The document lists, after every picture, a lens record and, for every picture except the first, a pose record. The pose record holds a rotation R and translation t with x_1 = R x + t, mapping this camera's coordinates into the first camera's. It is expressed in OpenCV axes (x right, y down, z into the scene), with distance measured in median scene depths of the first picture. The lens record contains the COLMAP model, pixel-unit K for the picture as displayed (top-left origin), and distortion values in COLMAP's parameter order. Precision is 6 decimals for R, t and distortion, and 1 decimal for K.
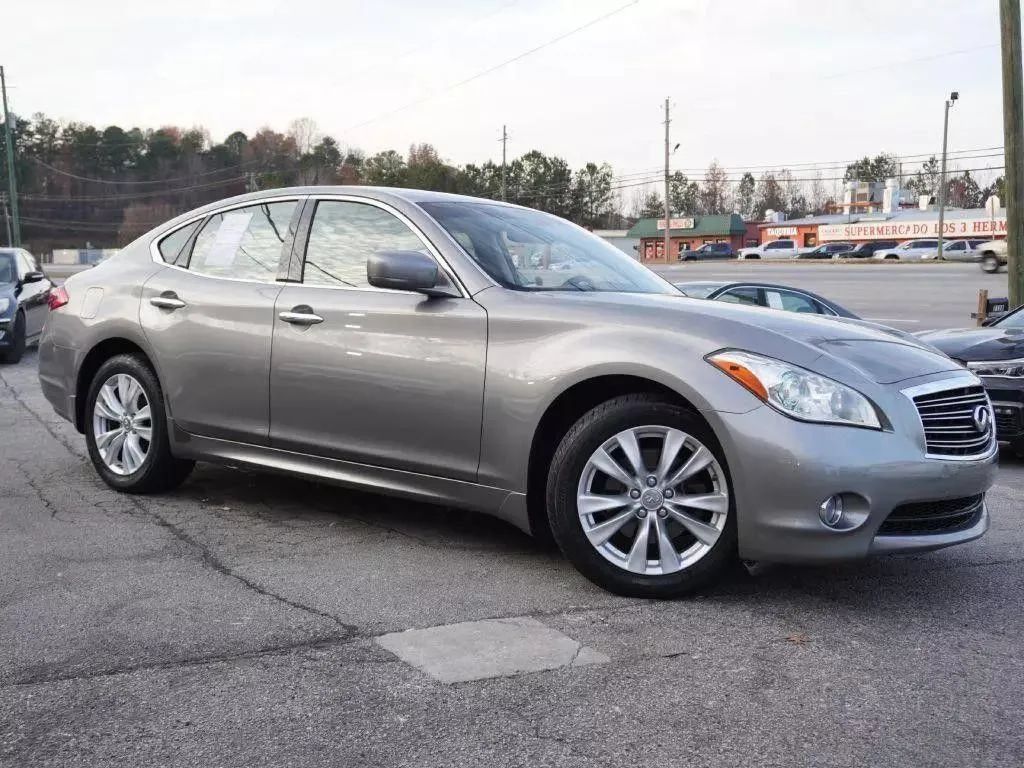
lens RADIAL K [[1135.8, 0, 520.9], [0, 1135.8, 379.7], [0, 0, 1]] dist [-0.002836, 0.032422]
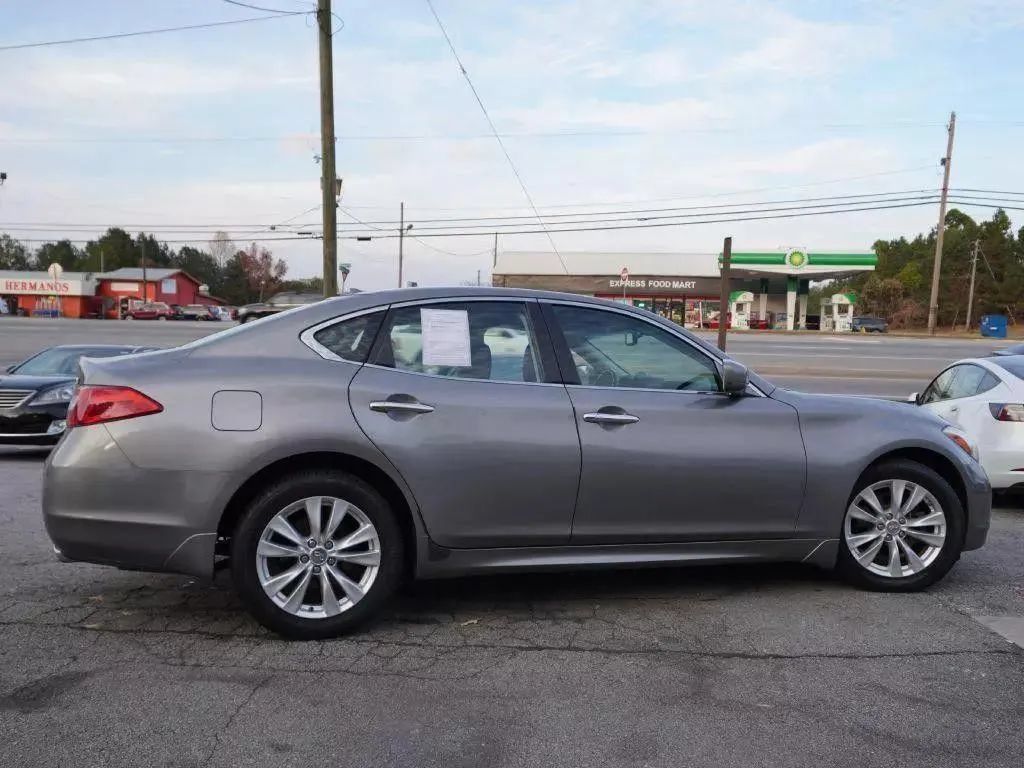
lens RADIAL K [[885.1, 0, 513.8], [0, 885.1, 372.5], [0, 0, 1]] dist [-0.009158, -0.002438]
pose [[0.561749, -0.021780, 0.827021, -0.827979], [0.052459, 0.998579, -0.009334, -0.083898], [-0.825643, 0.048628, 0.562093, 0.536947]]
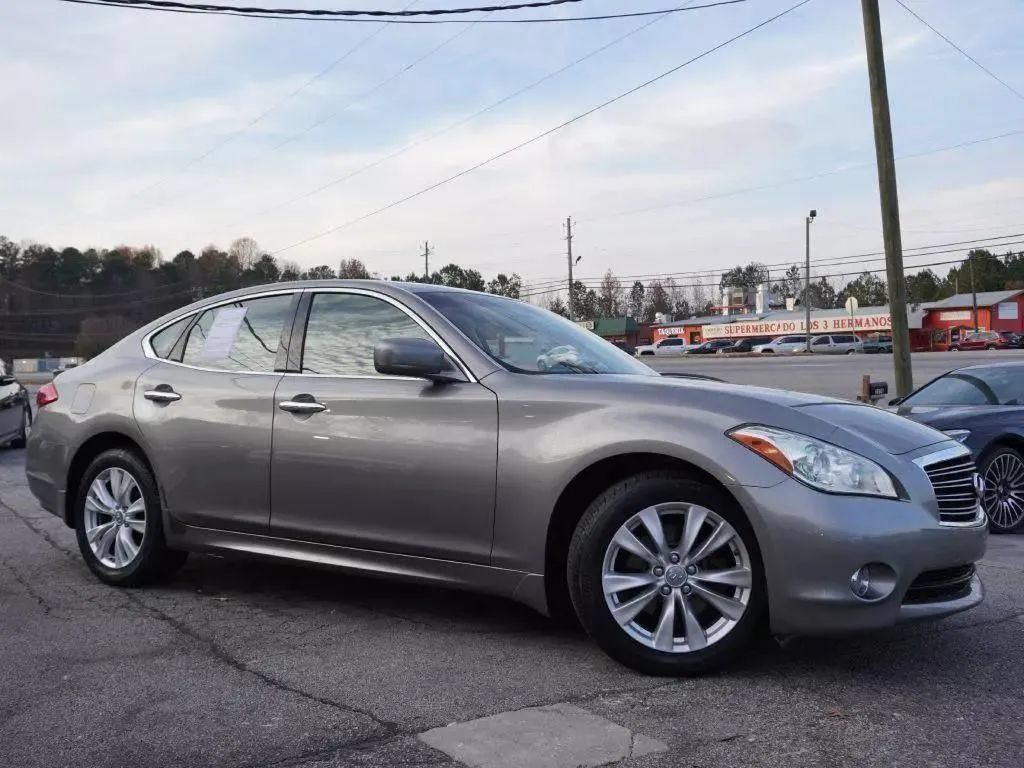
lens RADIAL K [[1006.7, 0, 518.0], [0, 1006.7, 382.2], [0, 0, 1]] dist [-0.011793, 0.012631]
pose [[0.996722, -0.021146, 0.078096, -0.063133], [0.027554, 0.996259, -0.081904, 0.002472], [-0.076072, 0.083788, 0.993576, 0.079238]]
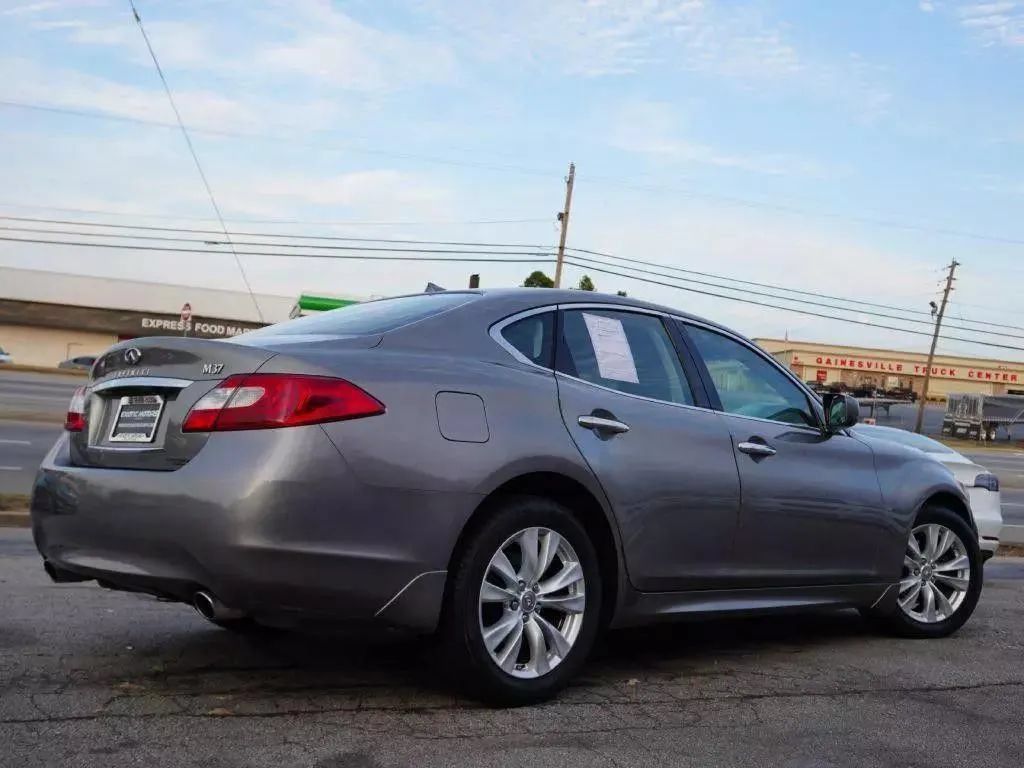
lens RADIAL K [[1135.8, 0, 520.9], [0, 1135.8, 379.7], [0, 0, 1]] dist [-0.002836, 0.032422]
pose [[0.132484, 0.051068, 0.989869, -1.061795], [0.018419, 0.998373, -0.053972, -0.057815], [-0.991014, 0.025382, 0.131328, 0.951289]]
